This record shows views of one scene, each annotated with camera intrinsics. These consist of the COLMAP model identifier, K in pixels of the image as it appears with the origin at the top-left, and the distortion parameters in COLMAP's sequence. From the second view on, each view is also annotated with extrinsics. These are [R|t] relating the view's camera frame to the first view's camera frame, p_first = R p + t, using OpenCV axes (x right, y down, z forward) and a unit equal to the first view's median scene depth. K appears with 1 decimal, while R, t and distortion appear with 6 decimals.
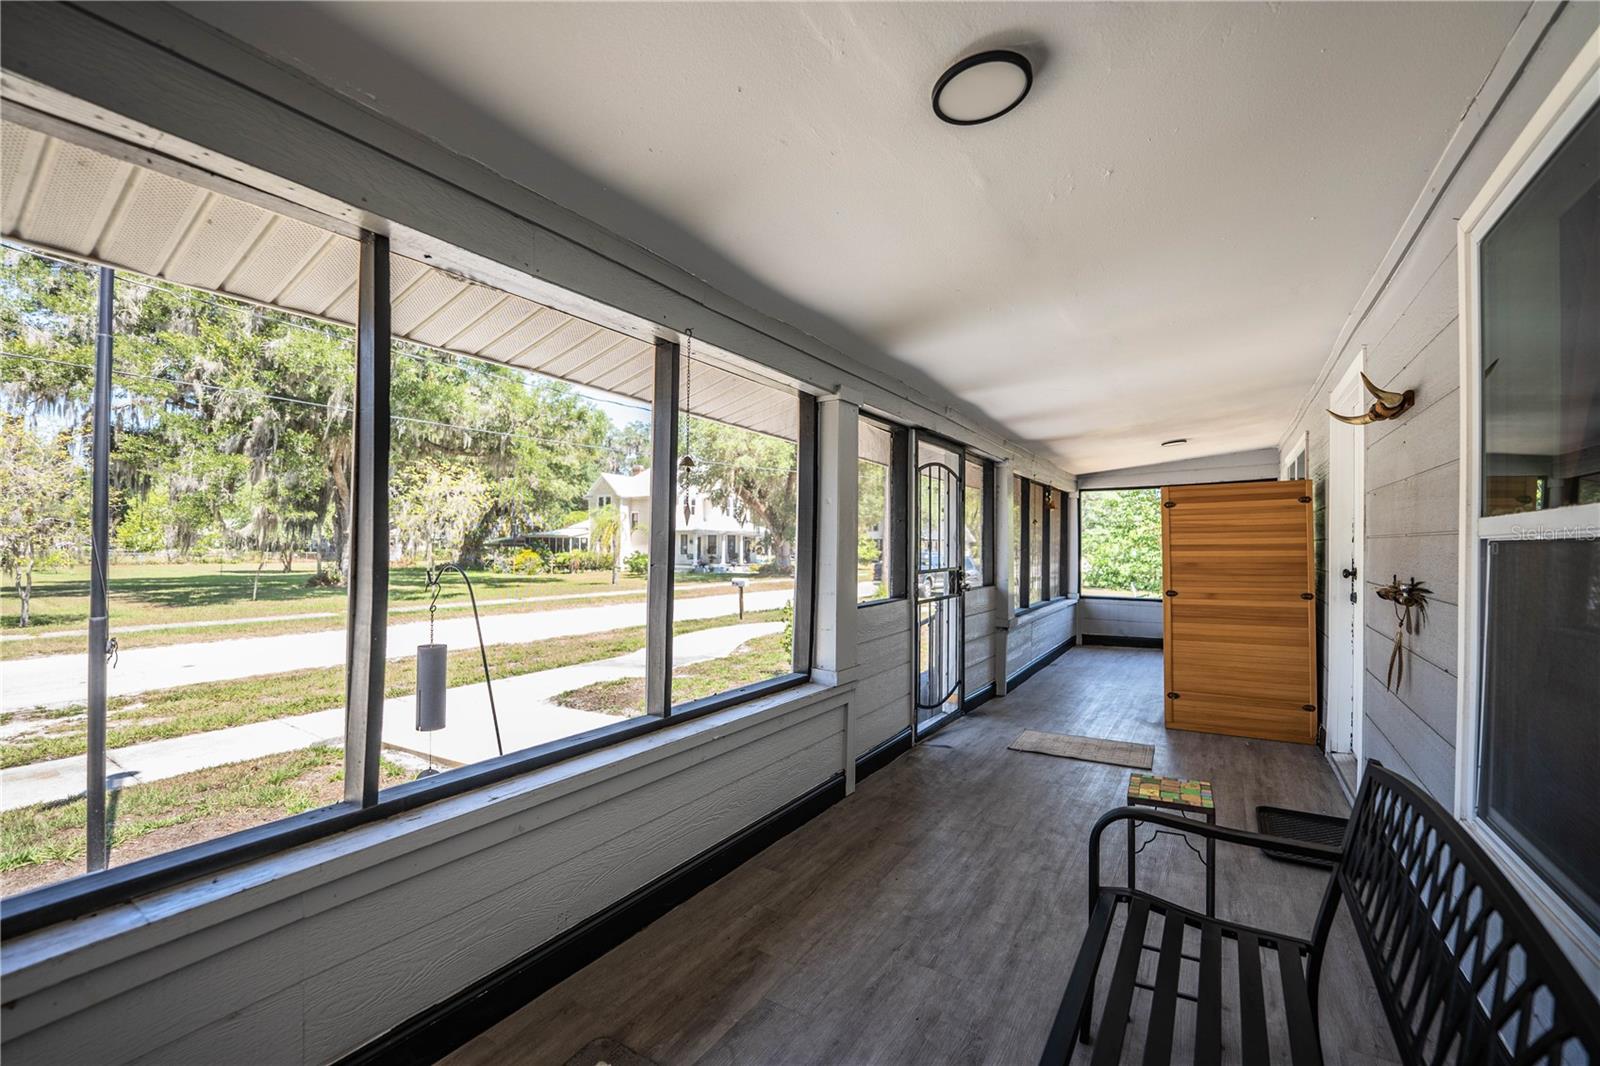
lens RADIAL K [[657.0, 0, 803.2], [0, 657.0, 535.8], [0, 0, 1]] dist [-0.017947, -0.000117]
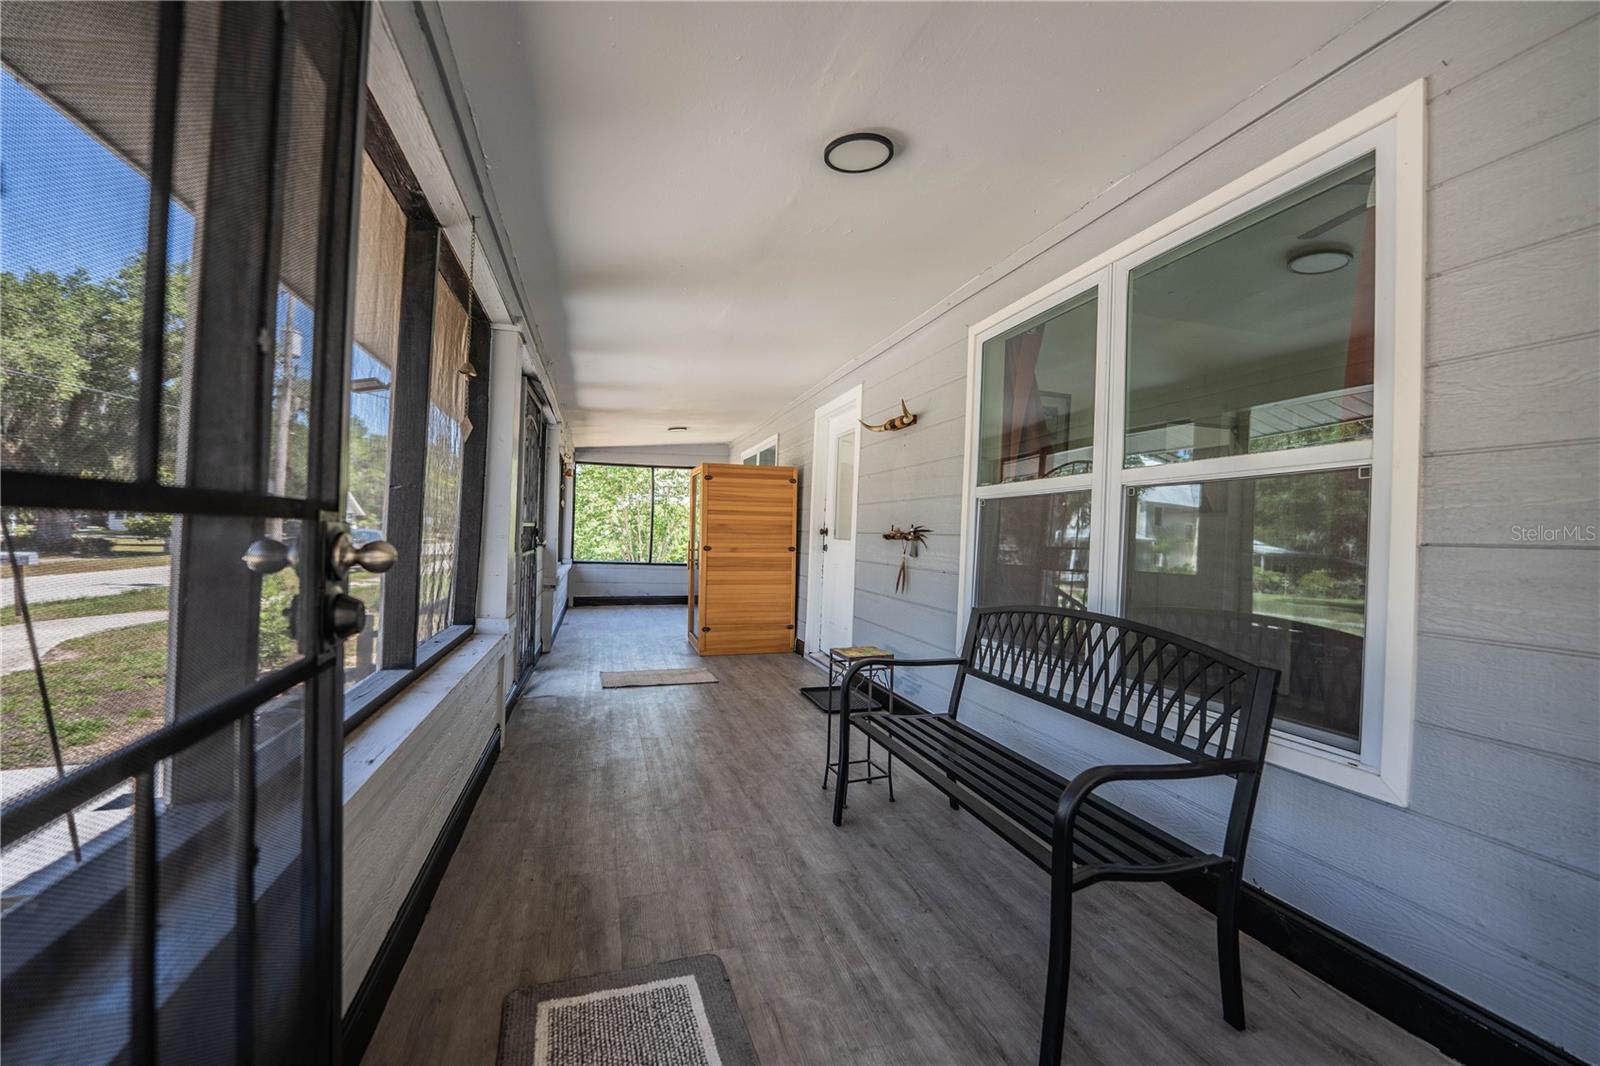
lens RADIAL K [[657.0, 0, 803.2], [0, 657.0, 535.8], [0, 0, 1]] dist [-0.017947, -0.000117]
pose [[0.645118, 0.016131, 0.763913, -0.308265], [-0.039536, 0.999143, 0.012289, 0.045641], [-0.763059, -0.038130, 0.645203, 0.052962]]
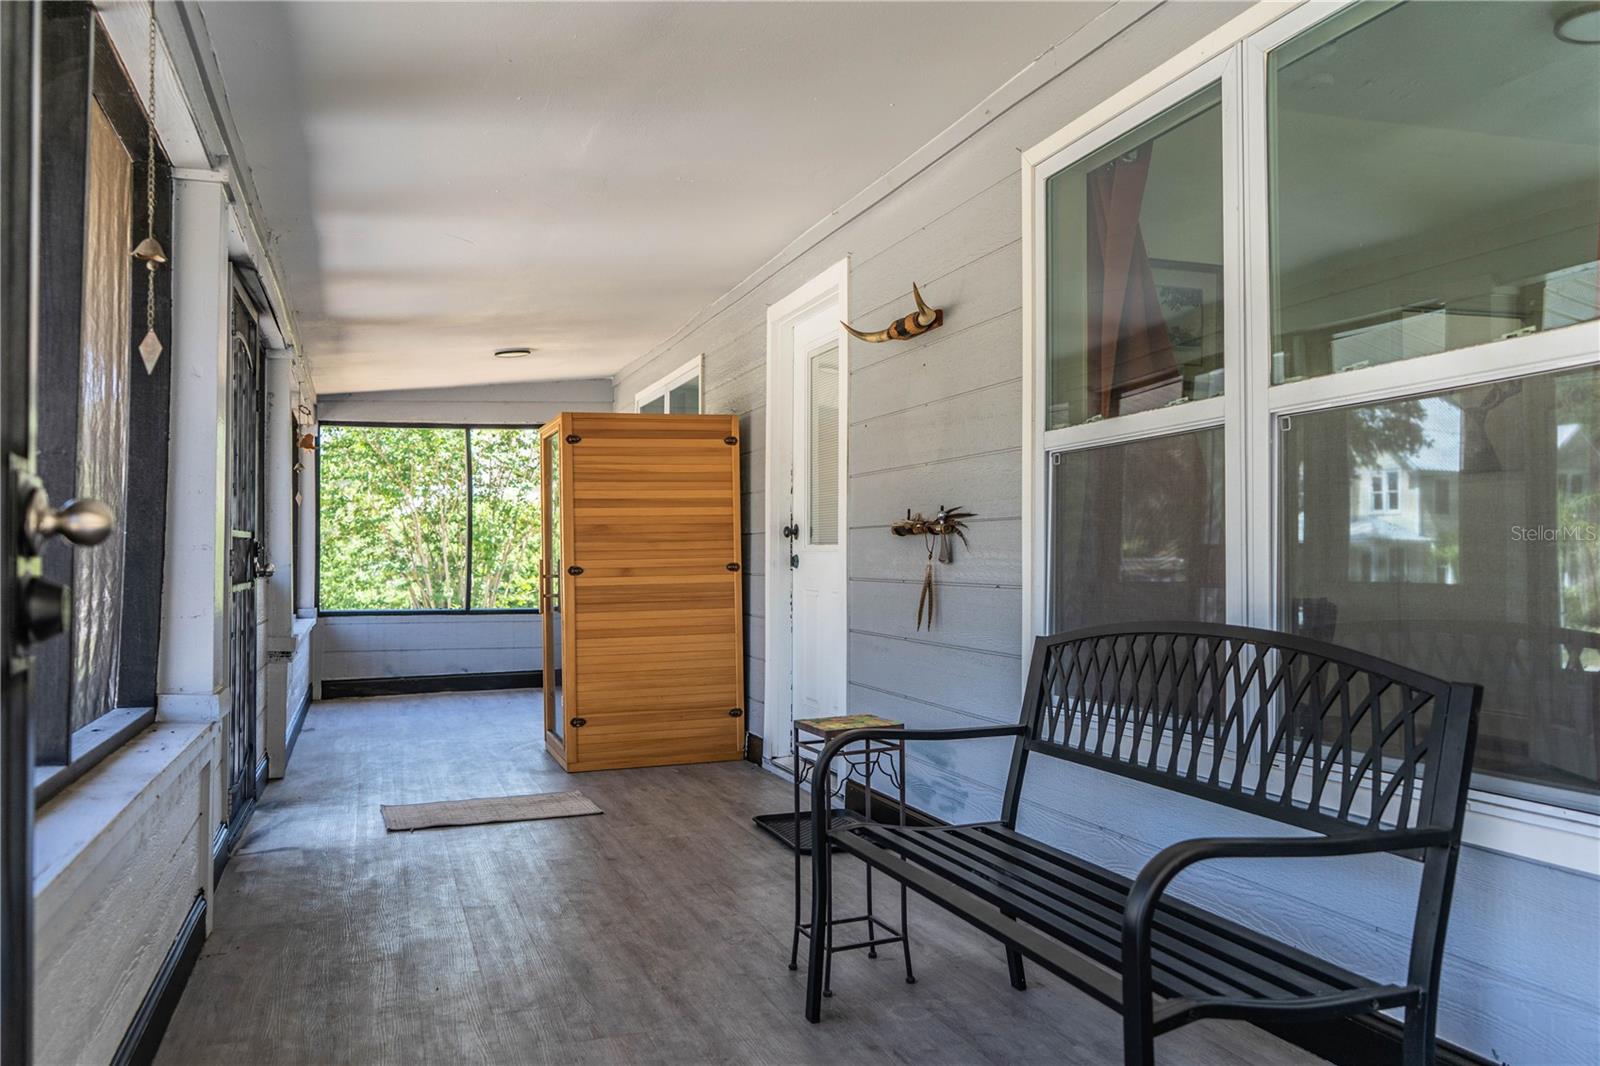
lens RADIAL K [[1291.1, 0, 805.4], [0, 1291.1, 523.5], [0, 0, 1]] dist [-0.000519, 0.004427]
pose [[0.623240, 0.014170, 0.781903, -0.363383], [-0.003269, 0.999874, -0.015514, 0.065446], [-0.782024, 0.007113, 0.623208, -0.016313]]
